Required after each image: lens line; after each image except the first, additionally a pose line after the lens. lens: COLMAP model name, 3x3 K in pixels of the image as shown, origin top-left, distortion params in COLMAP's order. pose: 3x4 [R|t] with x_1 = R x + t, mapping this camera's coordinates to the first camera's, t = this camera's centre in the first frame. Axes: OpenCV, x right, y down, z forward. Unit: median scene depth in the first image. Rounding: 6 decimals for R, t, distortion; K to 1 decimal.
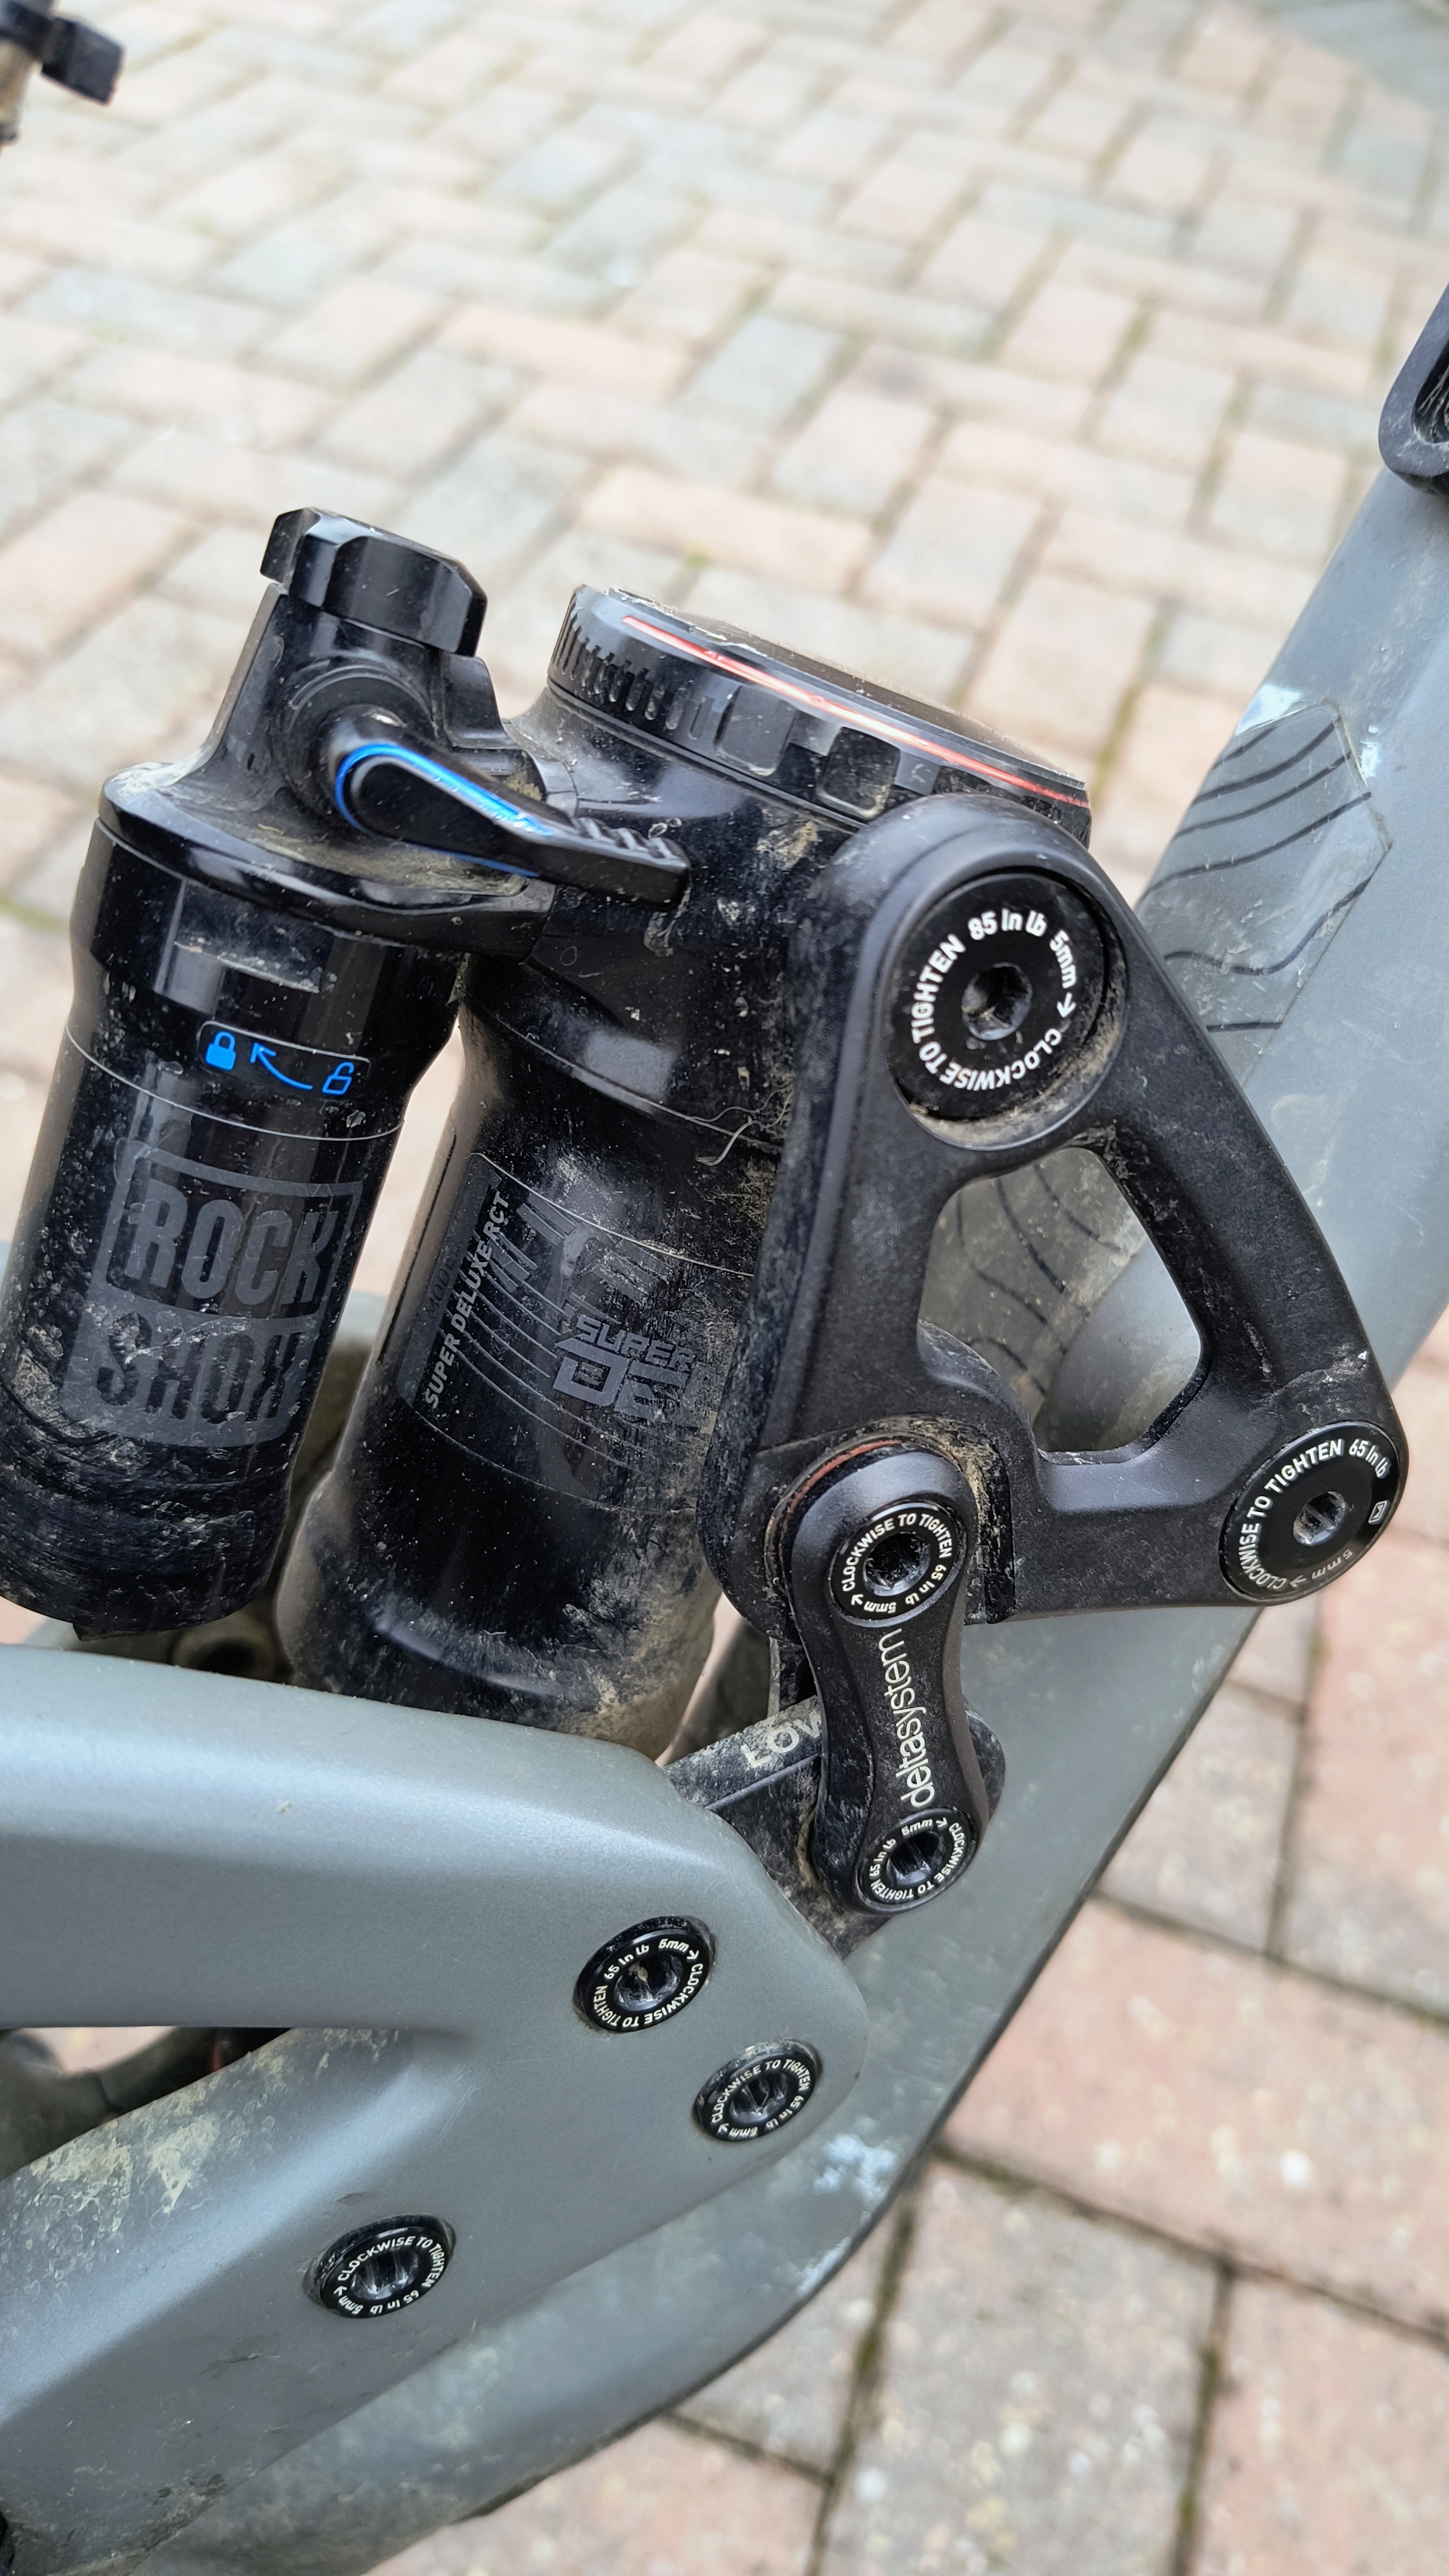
lens RADIAL K [[1801.8, 0, 728.8], [0, 1801.8, 1274.5], [0, 0, 1]] dist [0.044885, -0.072562]
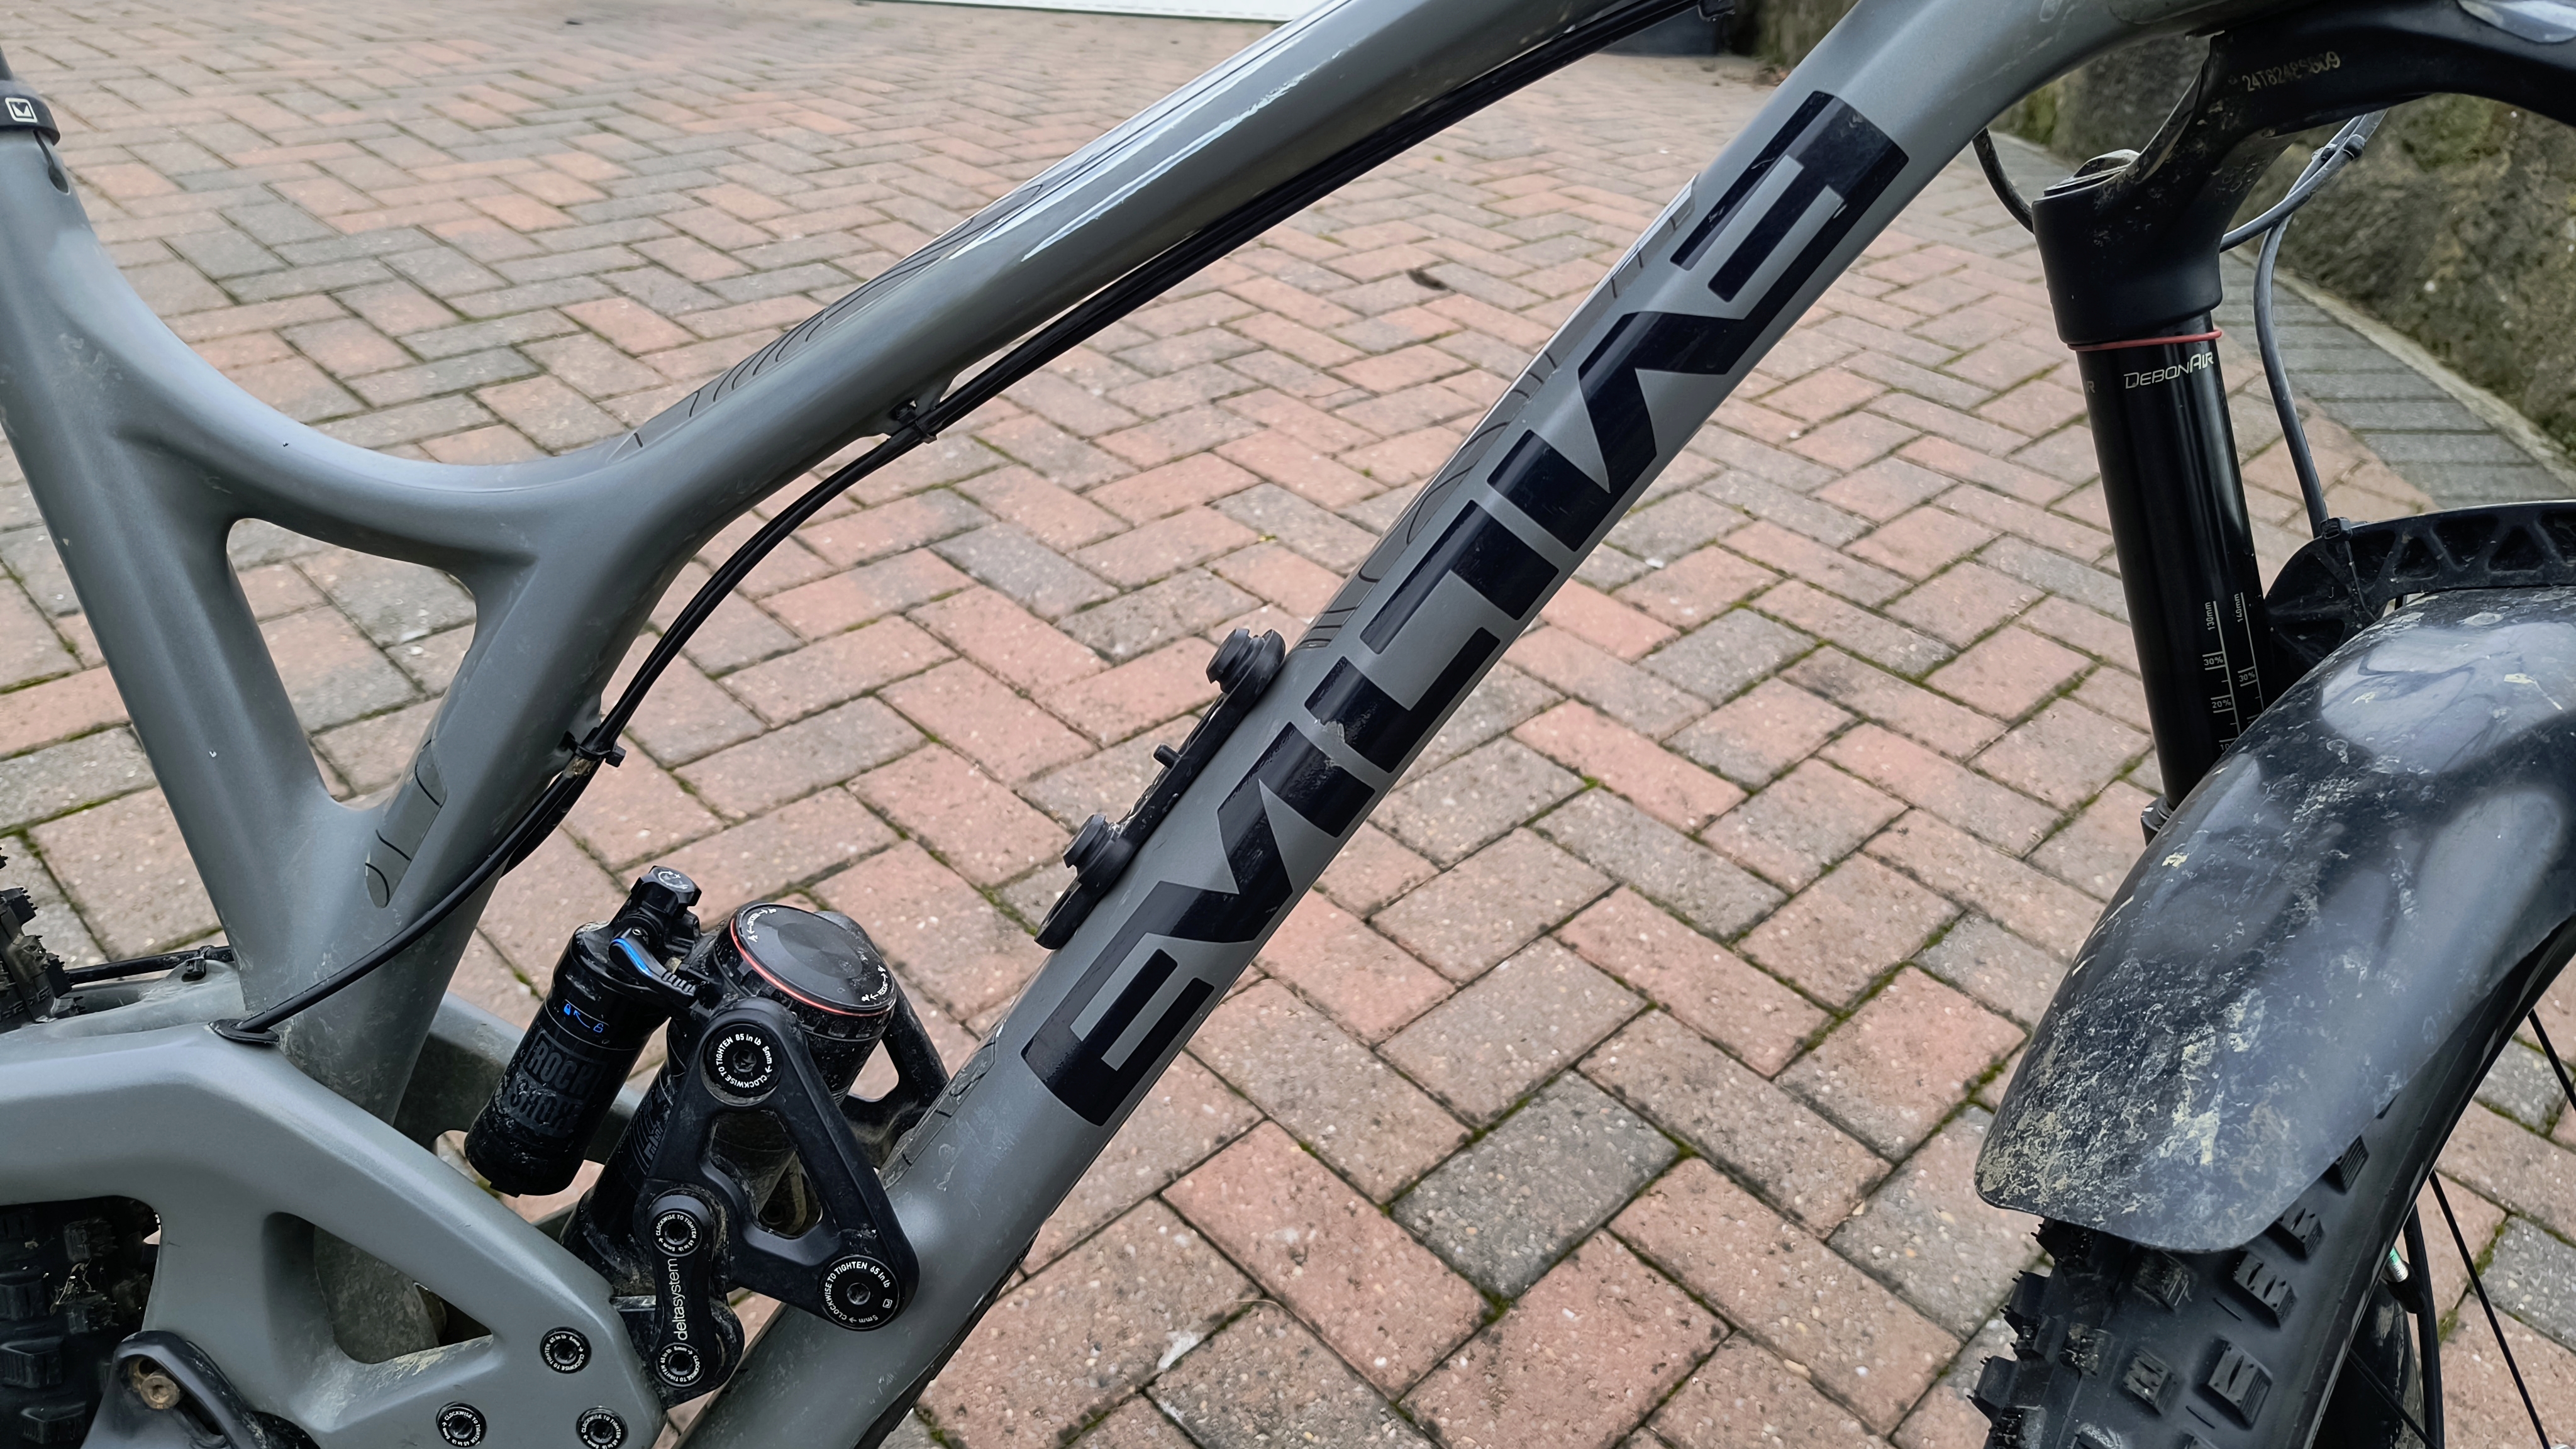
lens RADIAL K [[1801.8, 0, 1297.3], [0, 1801.8, 712.7], [0, 0, 1]] dist [0.044885, -0.072562]
pose [[0.902180, 0.222356, -0.369635, 0.542089], [-0.332854, 0.903896, -0.268664, -0.043895], [0.274372, 0.365417, 0.889489, -0.481672]]
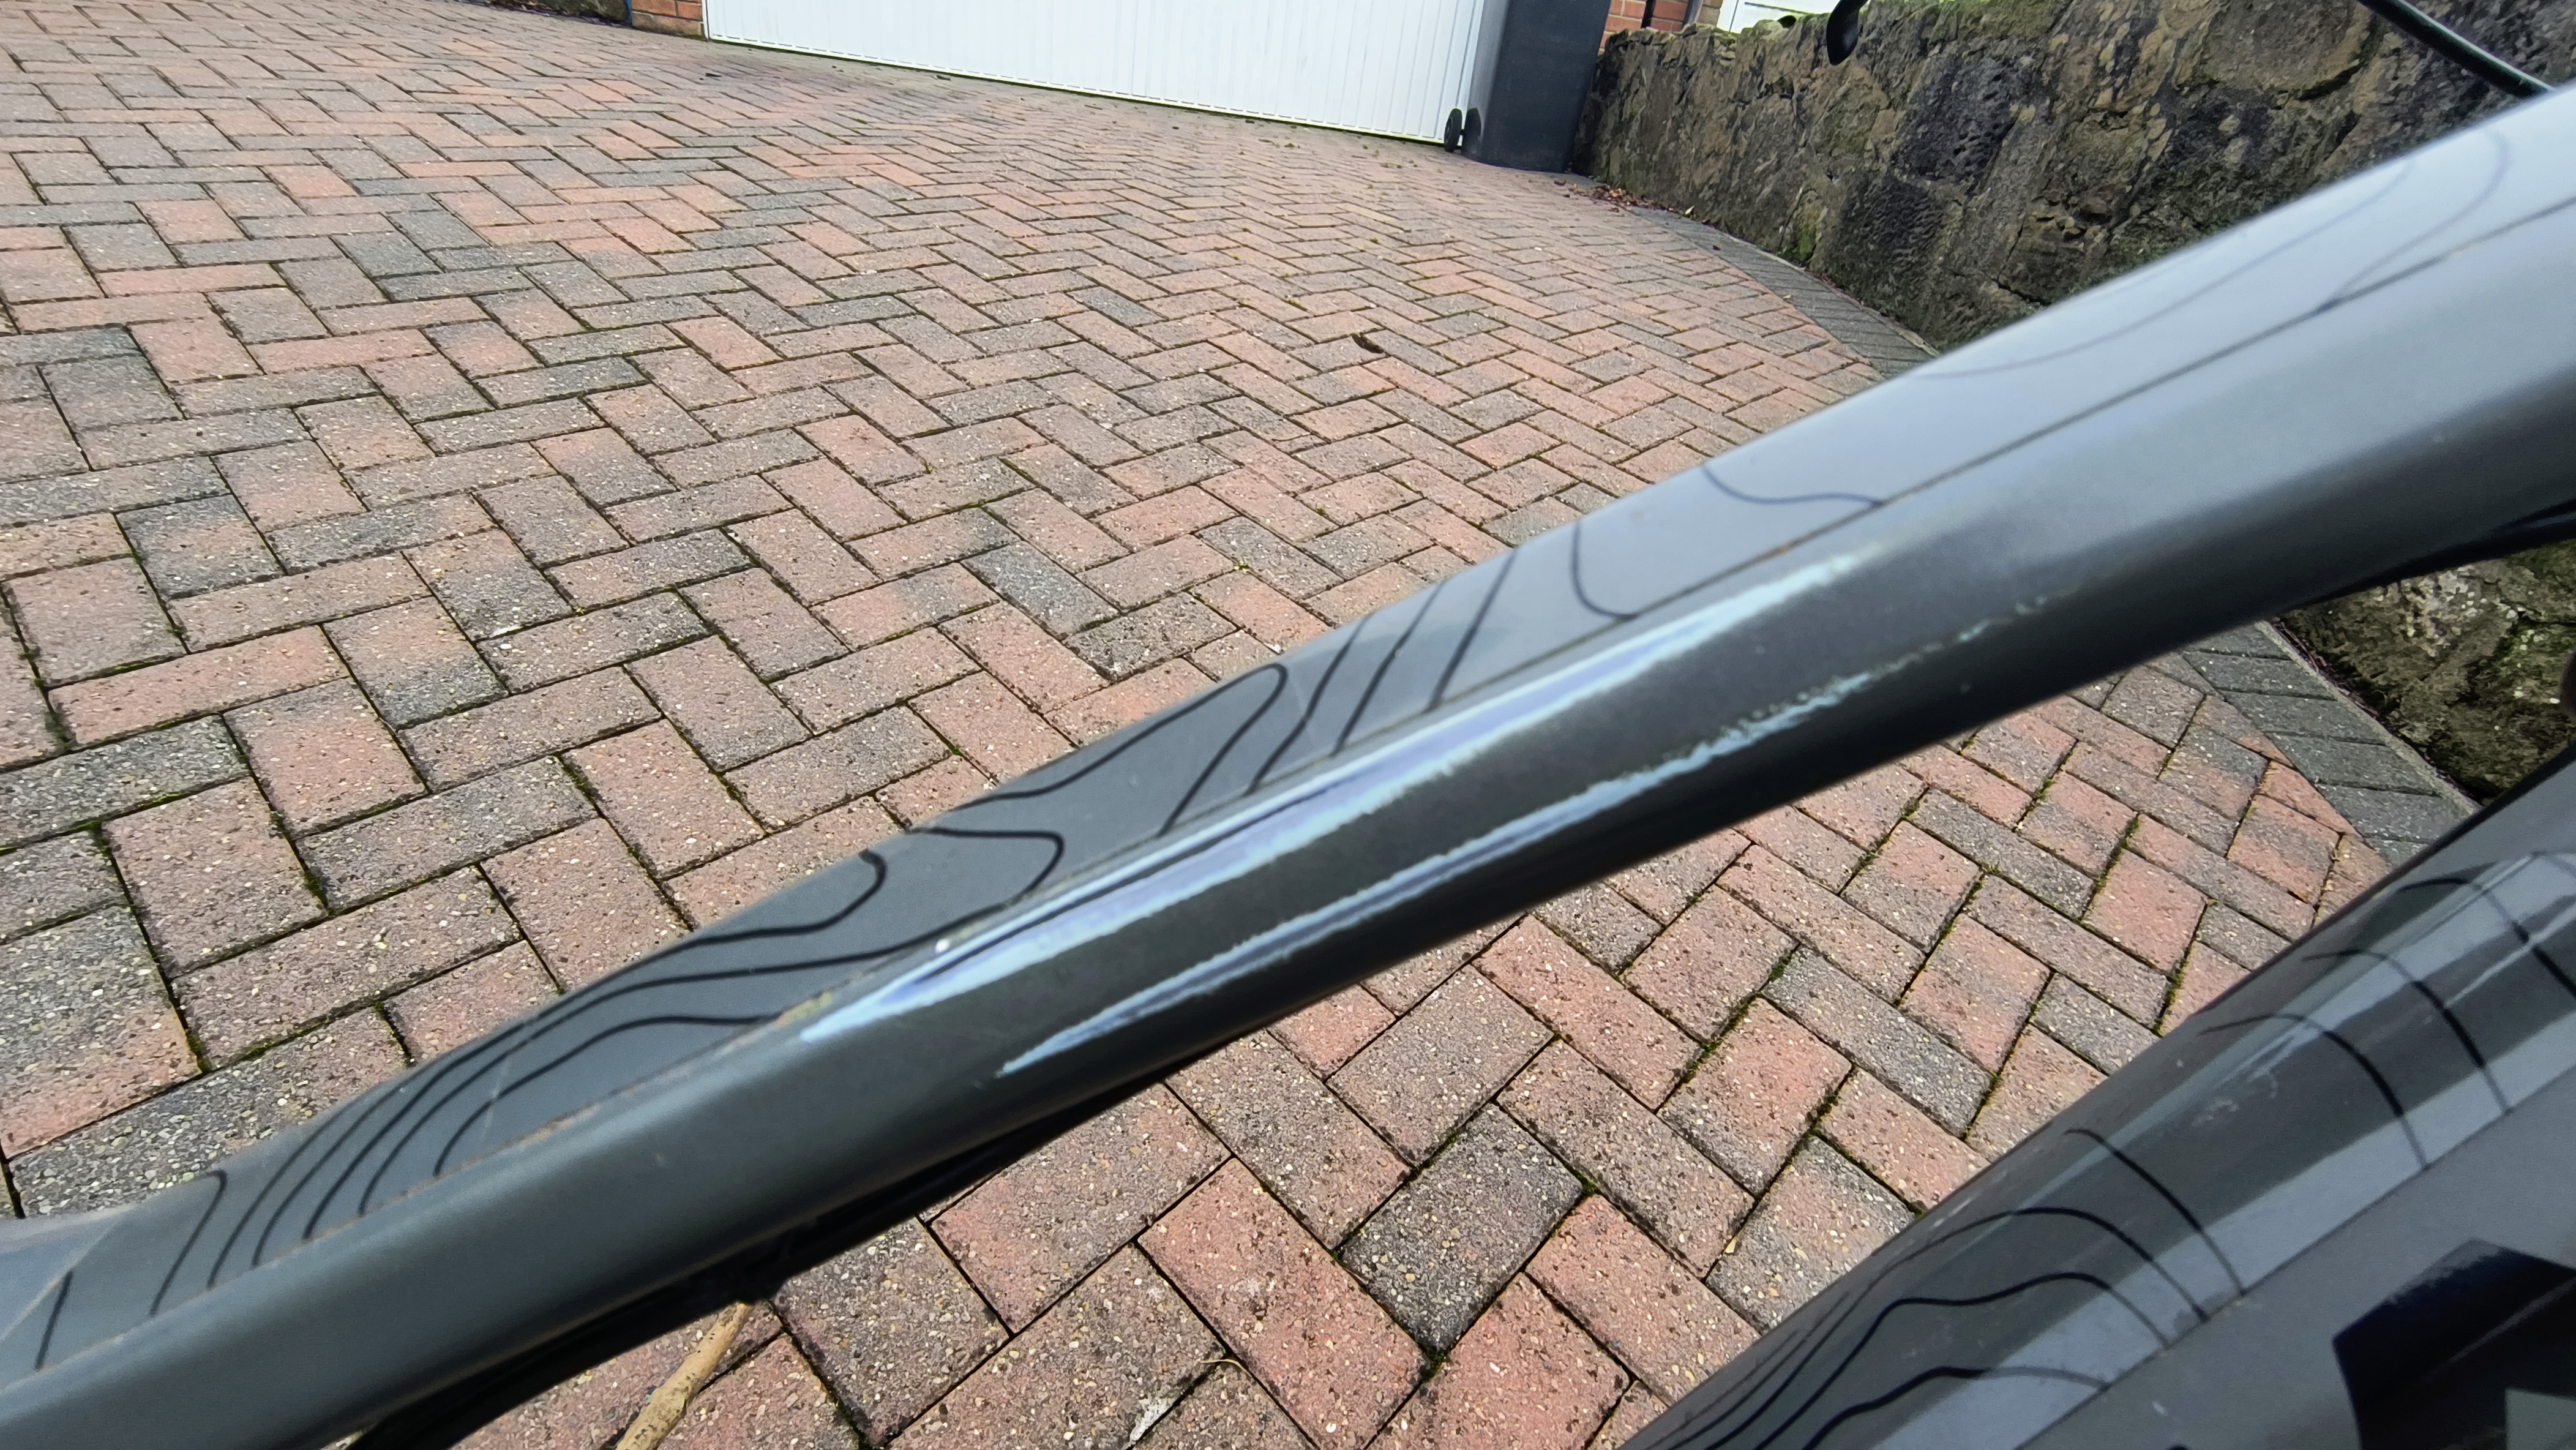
lens RADIAL K [[1199.9, 0, 1302.6], [0, 1199.9, 713.4], [0, 0, 1]] dist [-0.013175, 0.005515]
pose [[0.907709, 0.309695, -0.283113, 0.179075], [-0.372044, 0.906025, -0.201746, -0.425540], [0.194028, 0.288457, 0.937628, -0.074890]]
